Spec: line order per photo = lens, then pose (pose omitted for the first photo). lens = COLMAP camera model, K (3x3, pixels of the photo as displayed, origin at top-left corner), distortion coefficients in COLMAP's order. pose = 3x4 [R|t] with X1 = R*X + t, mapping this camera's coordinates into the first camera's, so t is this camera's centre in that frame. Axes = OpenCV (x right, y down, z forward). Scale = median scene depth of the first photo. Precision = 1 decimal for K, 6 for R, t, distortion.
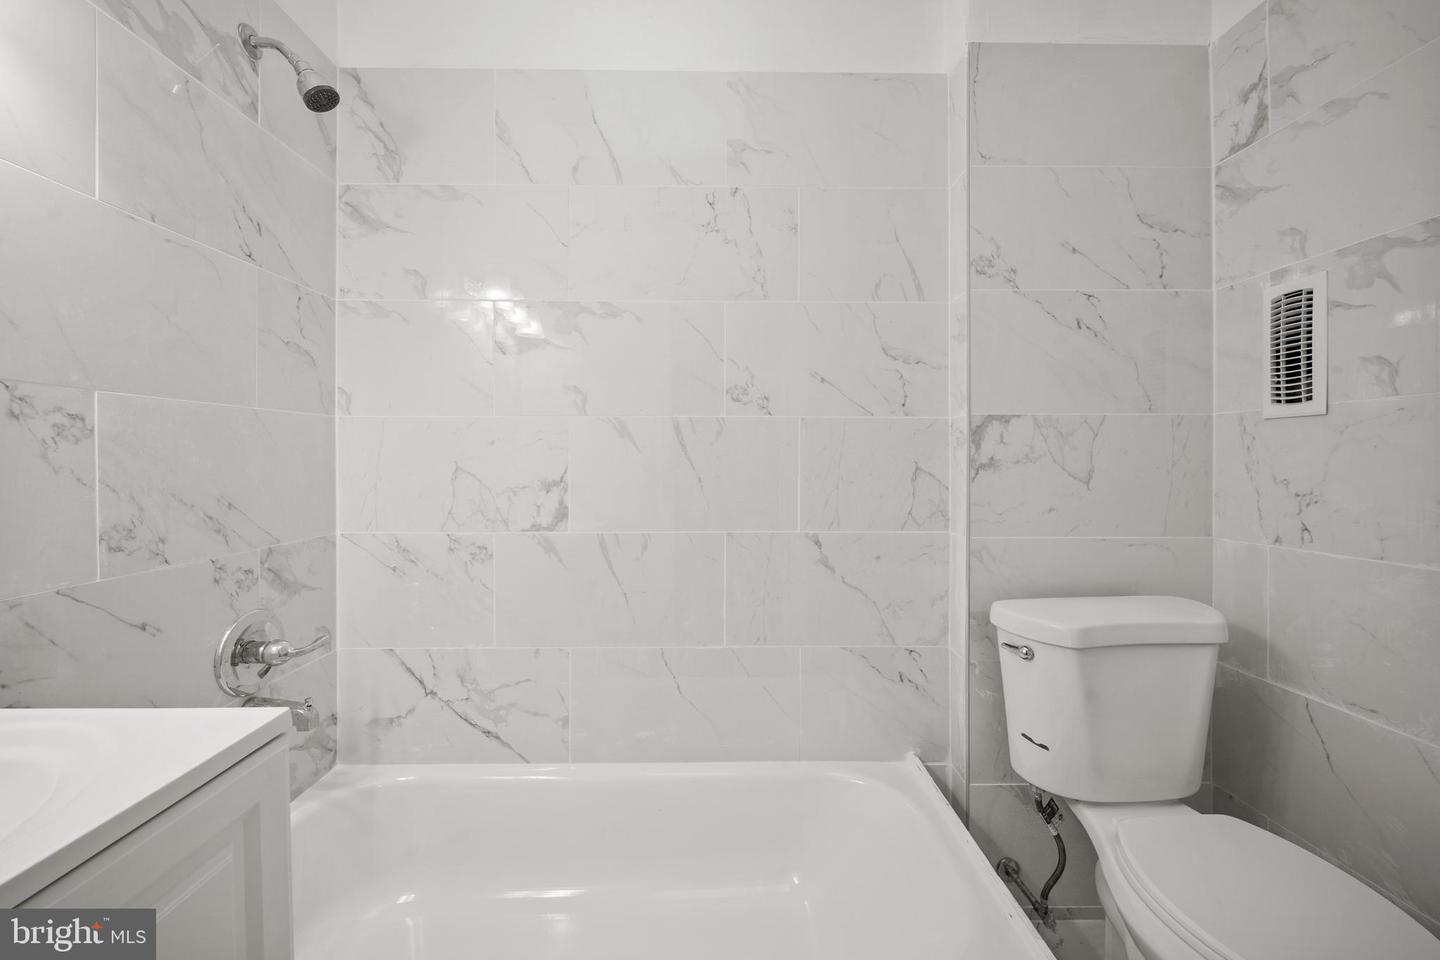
lens RADIAL K [[588.6, 0, 722.0], [0, 588.6, 476.9], [0, 0, 1]] dist [-0.021817, 0.000489]
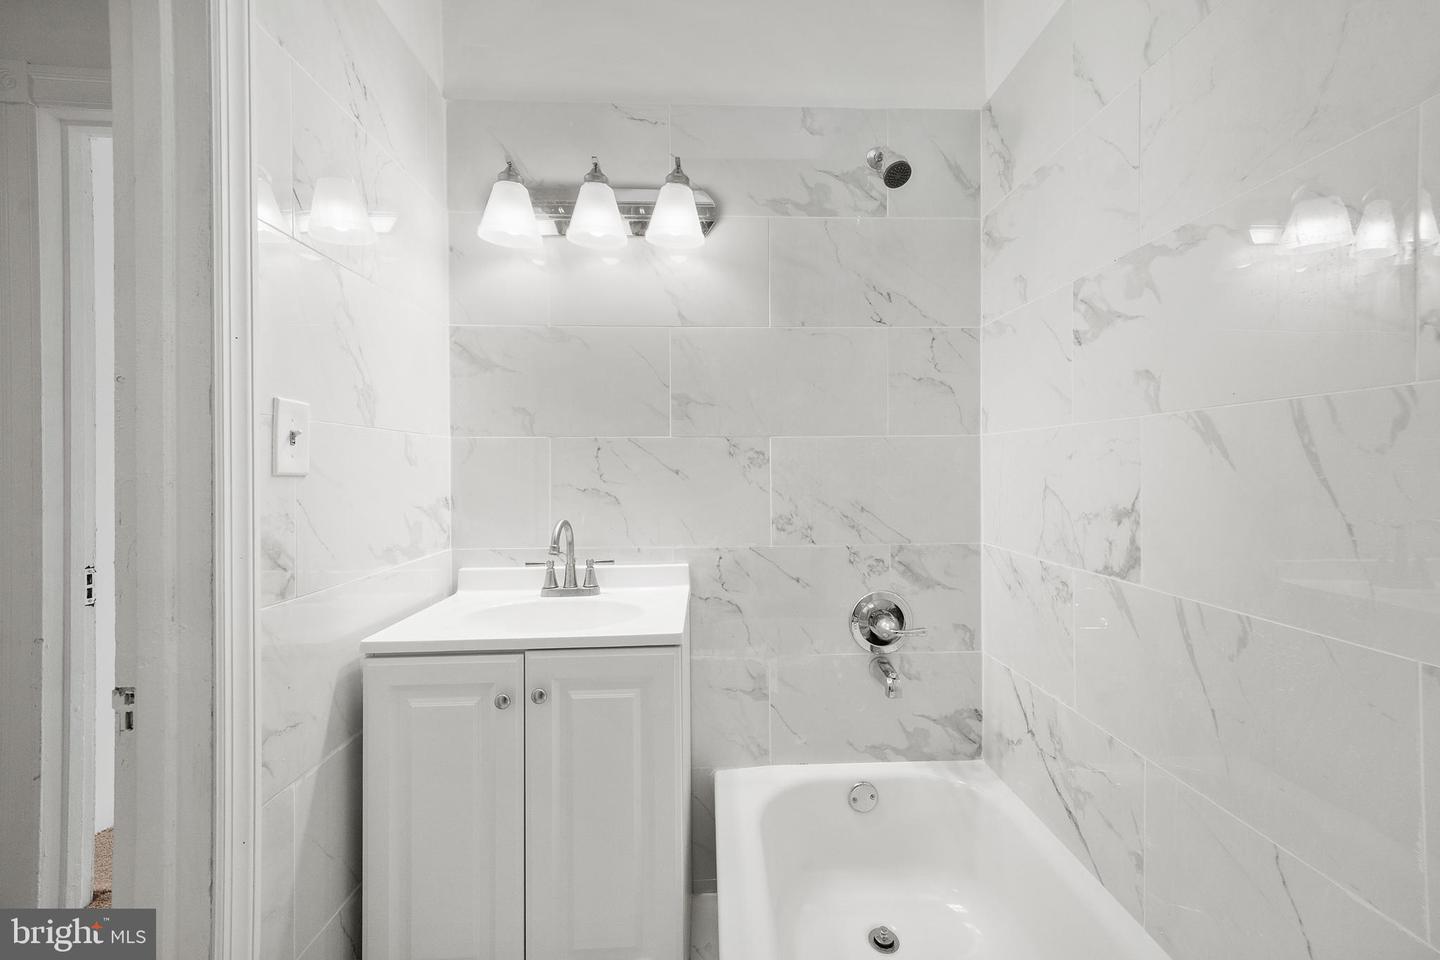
lens RADIAL K [[588.6, 0, 722.3], [0, 588.6, 470.9], [0, 0, 1]] dist [-0.021817, 0.000489]
pose [[-0.010219, 0.005767, -0.999931, 0.421091], [-0.021803, 0.999744, 0.005988, -0.032765], [0.999710, 0.021863, -0.010091, 0.528485]]
